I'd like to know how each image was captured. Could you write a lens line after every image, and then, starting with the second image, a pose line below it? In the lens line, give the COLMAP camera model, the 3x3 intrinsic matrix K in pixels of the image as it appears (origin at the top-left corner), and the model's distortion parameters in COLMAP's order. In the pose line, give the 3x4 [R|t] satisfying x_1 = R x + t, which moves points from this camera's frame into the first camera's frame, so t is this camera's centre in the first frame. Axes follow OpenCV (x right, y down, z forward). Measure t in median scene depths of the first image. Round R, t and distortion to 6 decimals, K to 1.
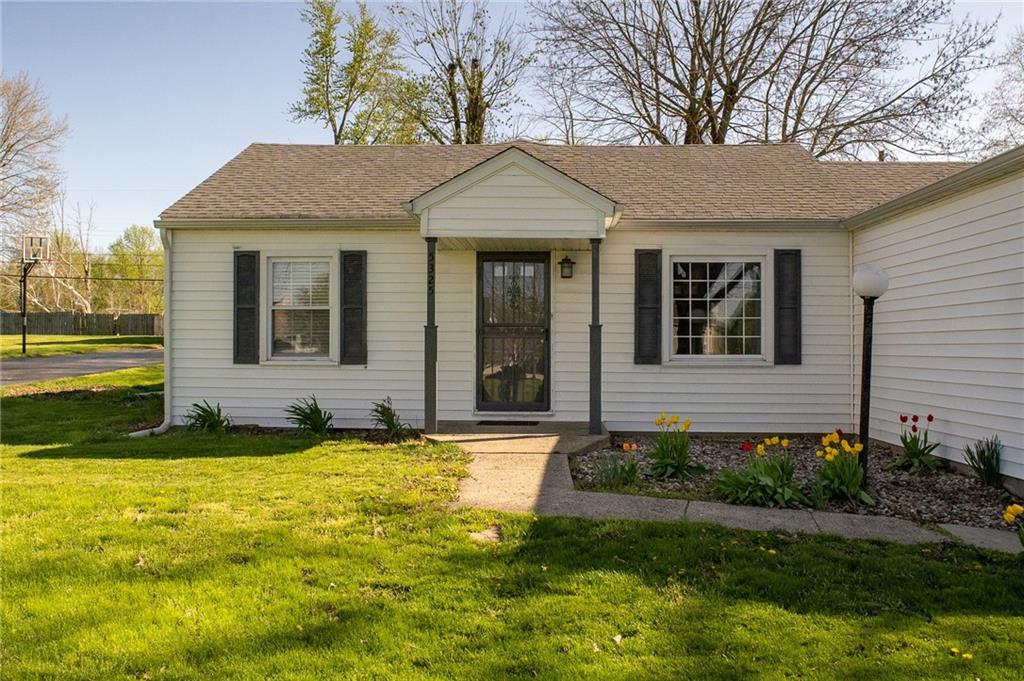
lens RADIAL K [[909.9, 0, 512.0], [0, 909.9, 340.5], [0, 0, 1]] dist [-0.052299, 0.005690]
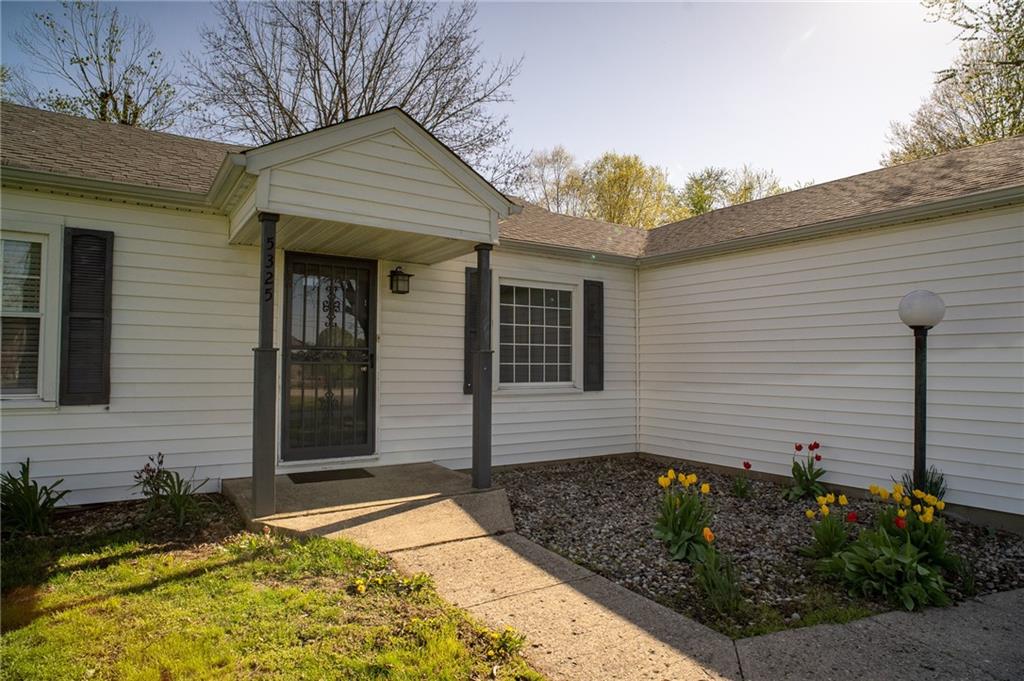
lens RADIAL K [[600.0, 0, 512.0], [0, 600.0, 340.5], [0, 0, 1]] dist [-0.031834, 0.000442]
pose [[0.817566, 0.025375, 0.575275, -0.168821], [-0.007900, 0.999429, -0.032858, -0.007821], [-0.575781, 0.022319, 0.817299, 0.482956]]
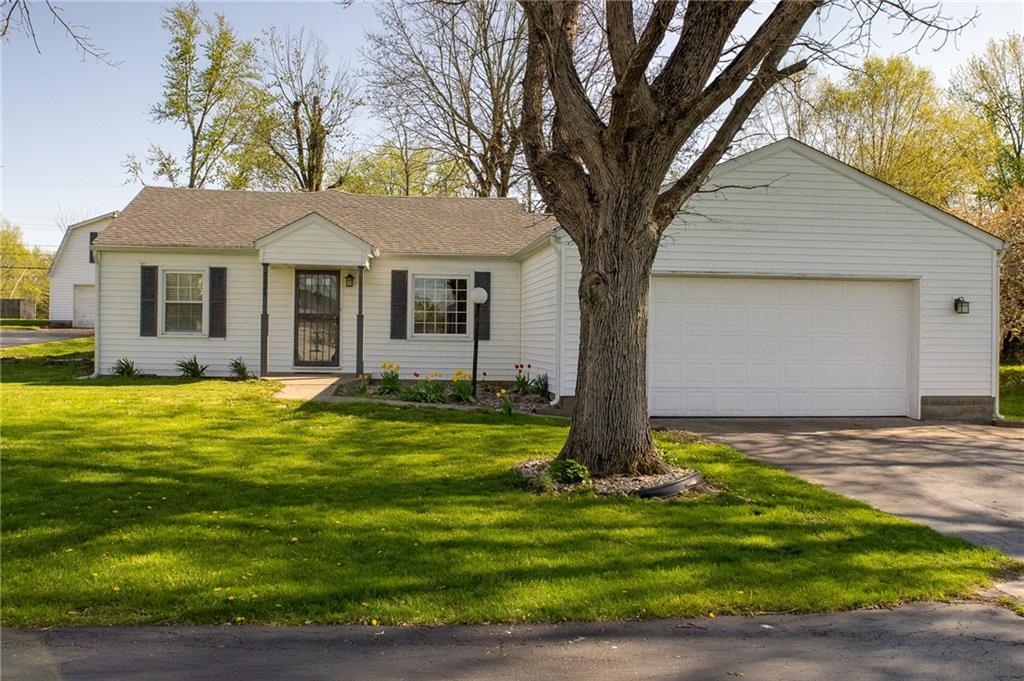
lens RADIAL K [[909.9, 0, 512.0], [0, 909.9, 340.5], [0, 0, 1]] dist [-0.052299, 0.005690]
pose [[0.988122, 0.010129, 0.153335, 0.098437], [-0.011883, 0.999874, 0.010530, 0.008817], [-0.153209, -0.012227, 0.988118, -0.683817]]
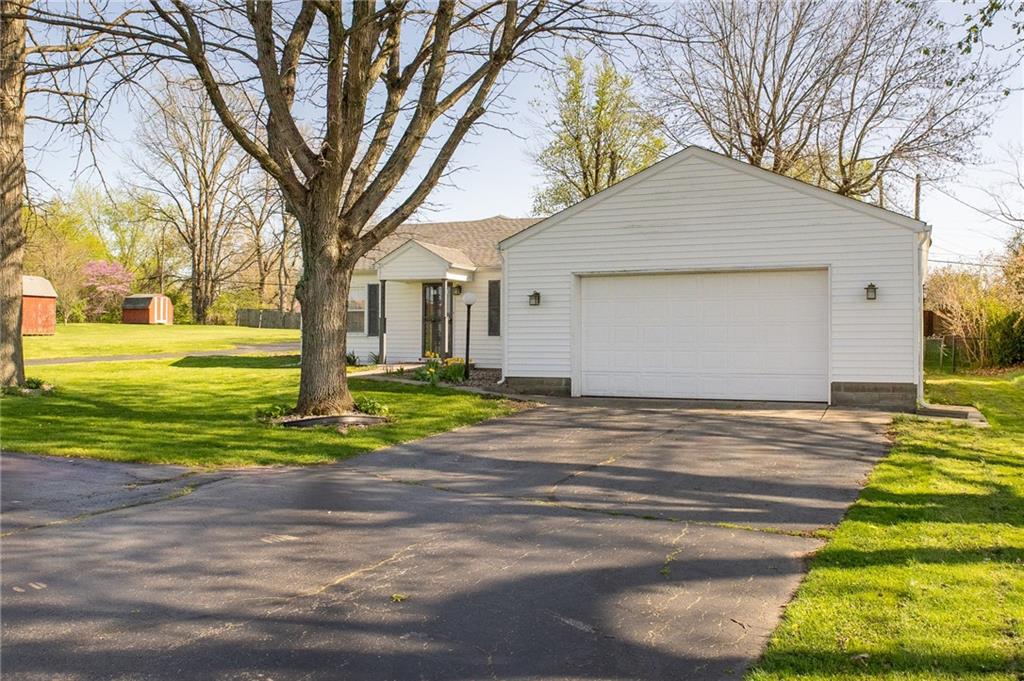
lens RADIAL K [[909.9, 0, 512.0], [0, 909.9, 340.5], [0, 0, 1]] dist [-0.052299, 0.005690]
pose [[0.925352, 0.000963, -0.379108, 0.968616], [-0.000422, 0.999999, 0.001508, 0.033719], [0.379109, -0.001236, 0.925351, -0.898705]]
